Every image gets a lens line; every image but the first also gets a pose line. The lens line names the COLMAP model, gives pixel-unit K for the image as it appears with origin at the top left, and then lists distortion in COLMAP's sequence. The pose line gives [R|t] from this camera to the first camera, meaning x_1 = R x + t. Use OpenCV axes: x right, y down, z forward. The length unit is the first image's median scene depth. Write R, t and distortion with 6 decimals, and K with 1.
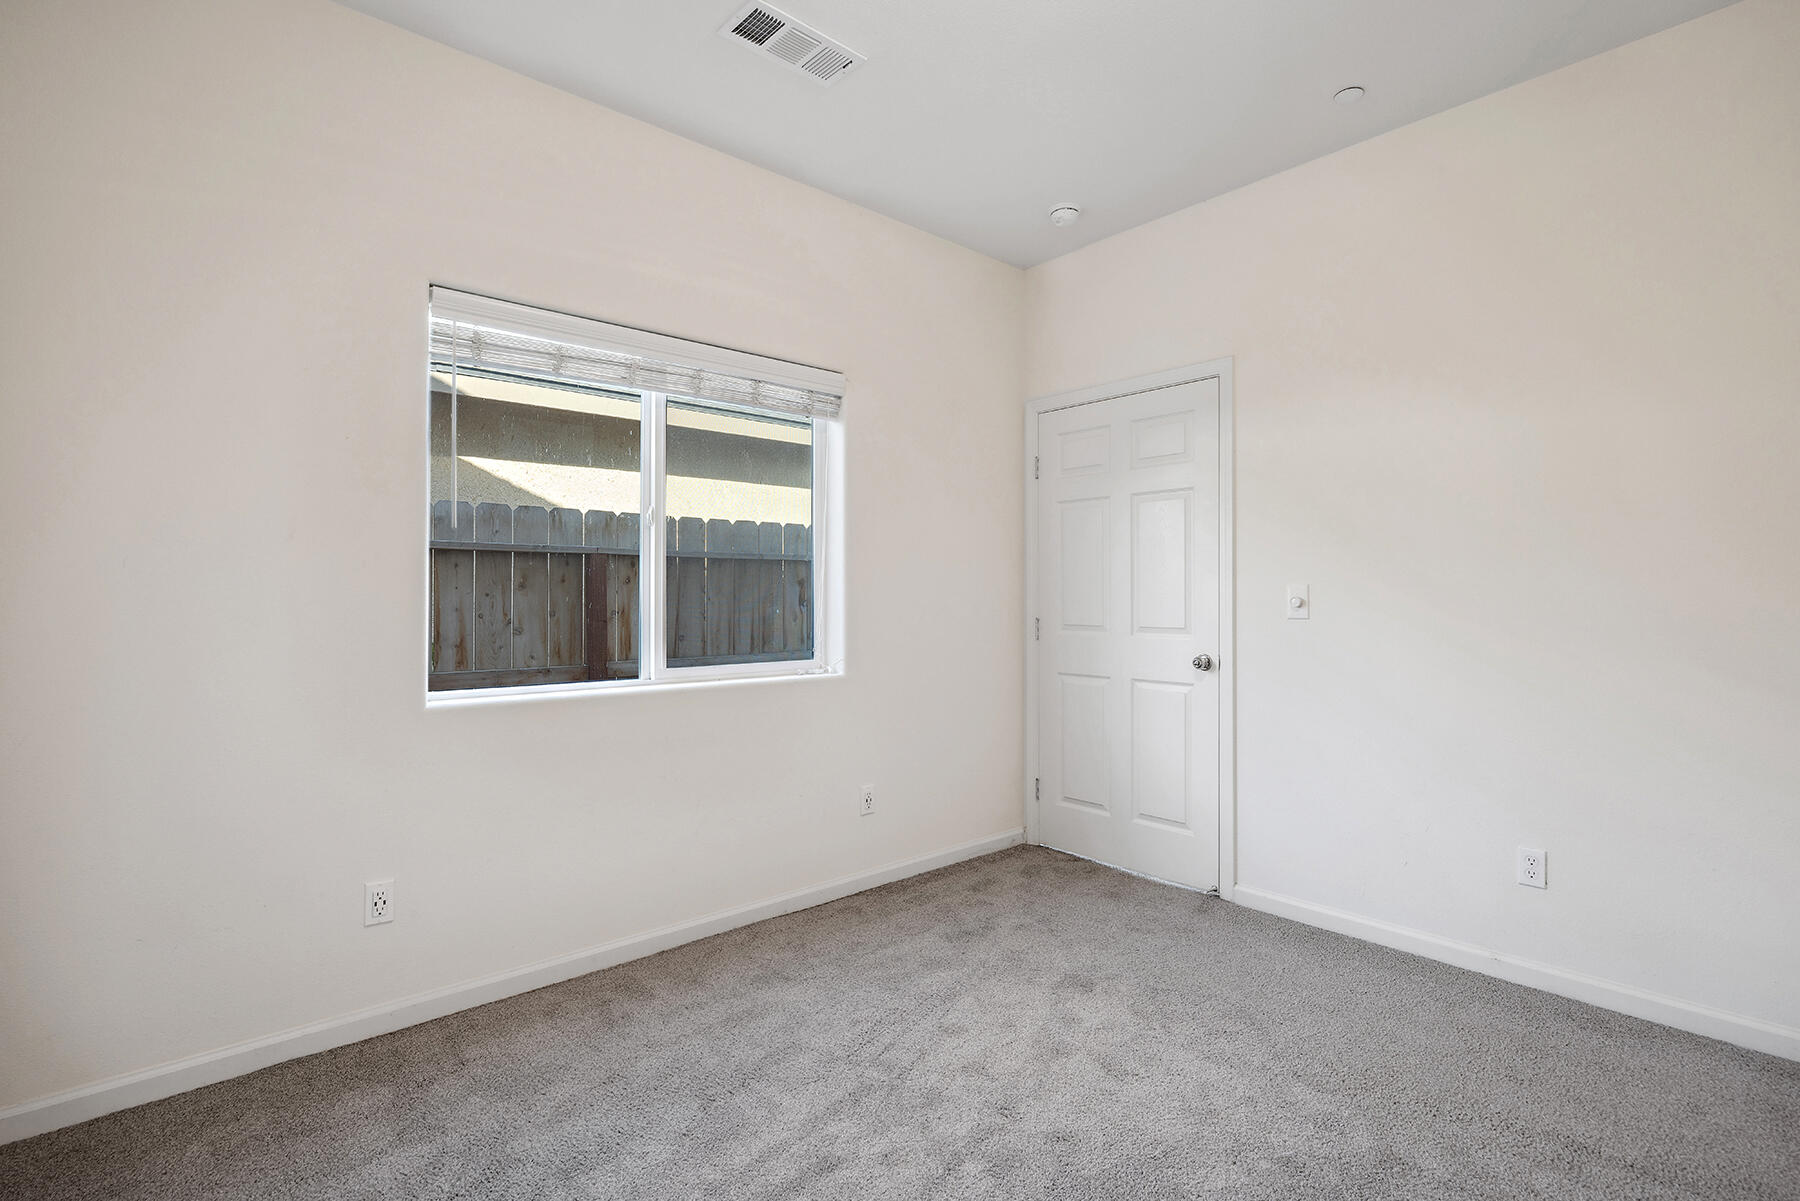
lens RADIAL K [[823.5, 0, 911.9], [0, 823.5, 600.2], [0, 0, 1]] dist [-0.004835, -0.002953]
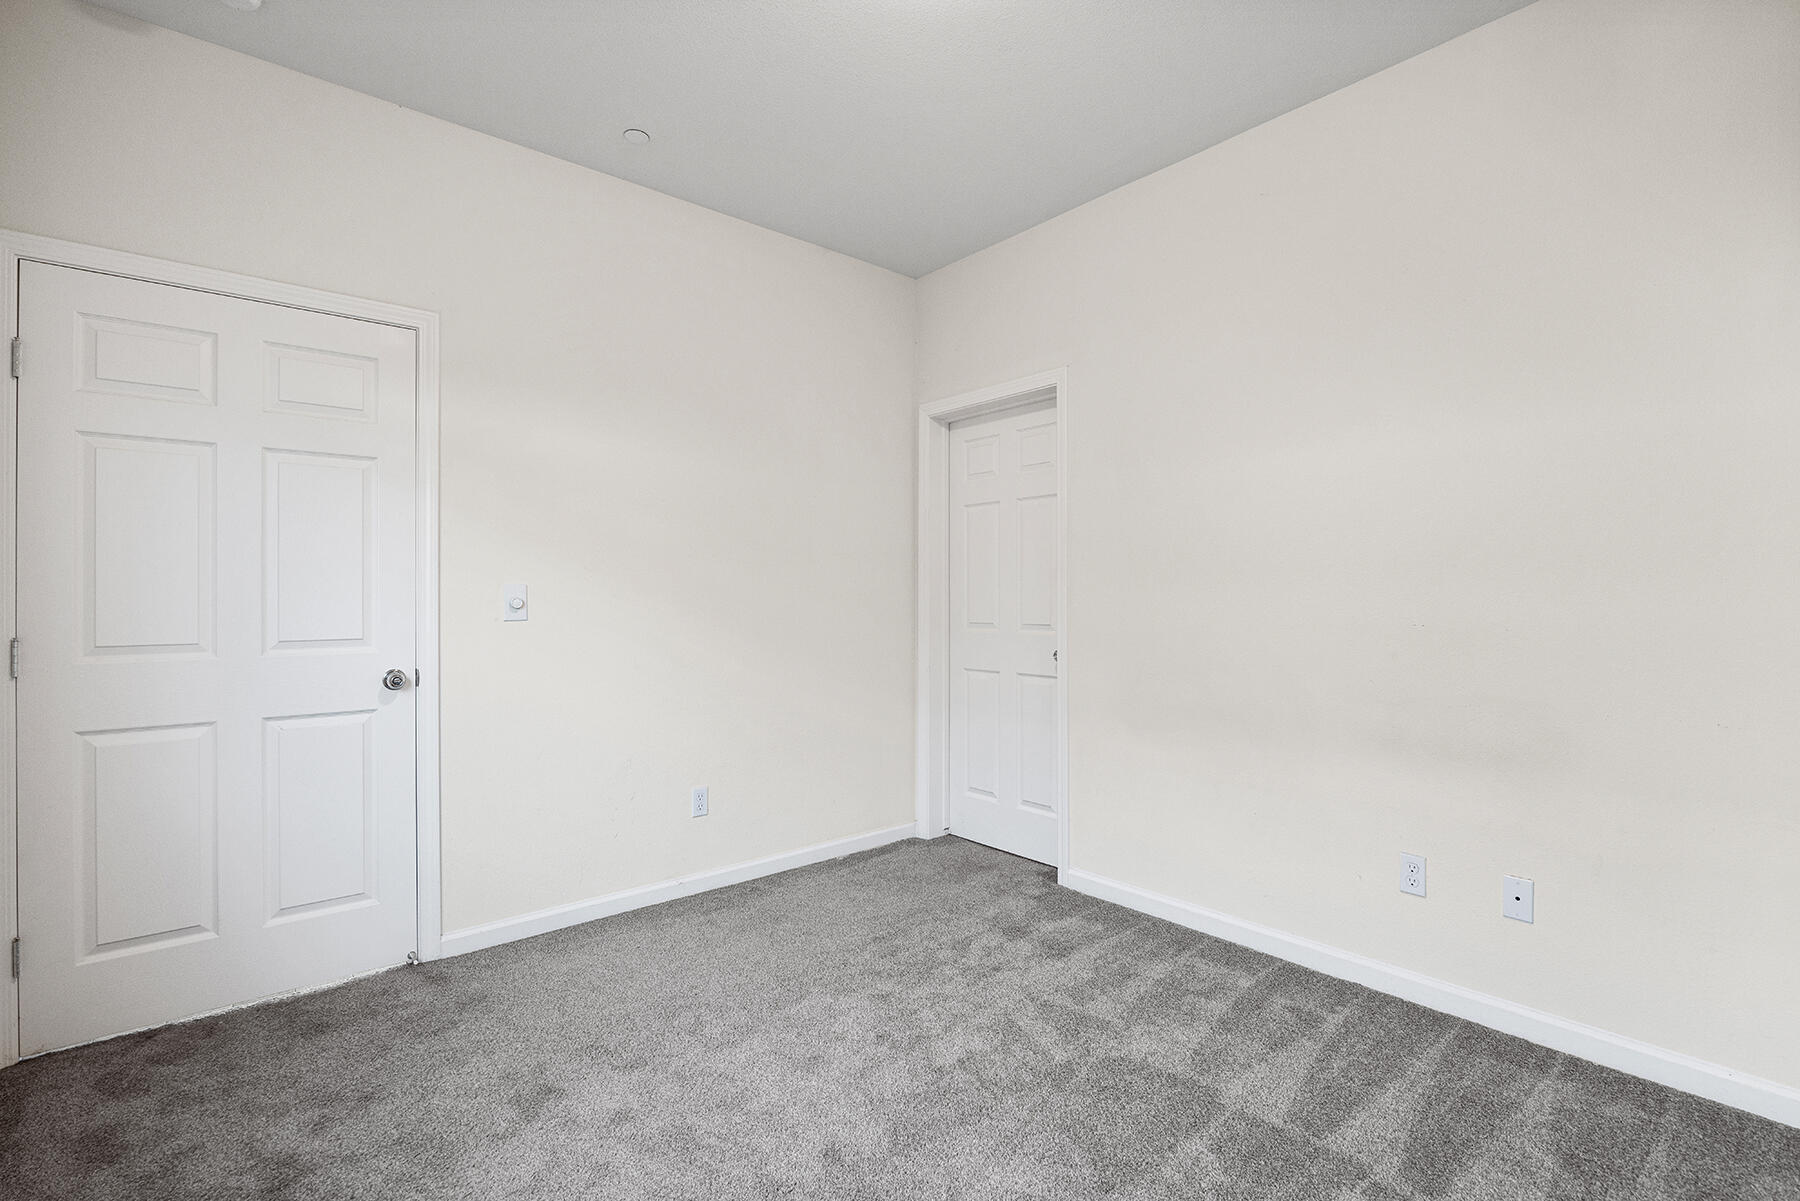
lens RADIAL K [[823.5, 0, 895.9], [0, 823.5, 597.0], [0, 0, 1]] dist [-0.004835, -0.002953]
pose [[0.021590, 0.001368, 0.999766, -0.420776], [0.004337, 0.999990, -0.001462, -0.001634], [-0.999757, 0.004368, 0.021584, 0.481586]]
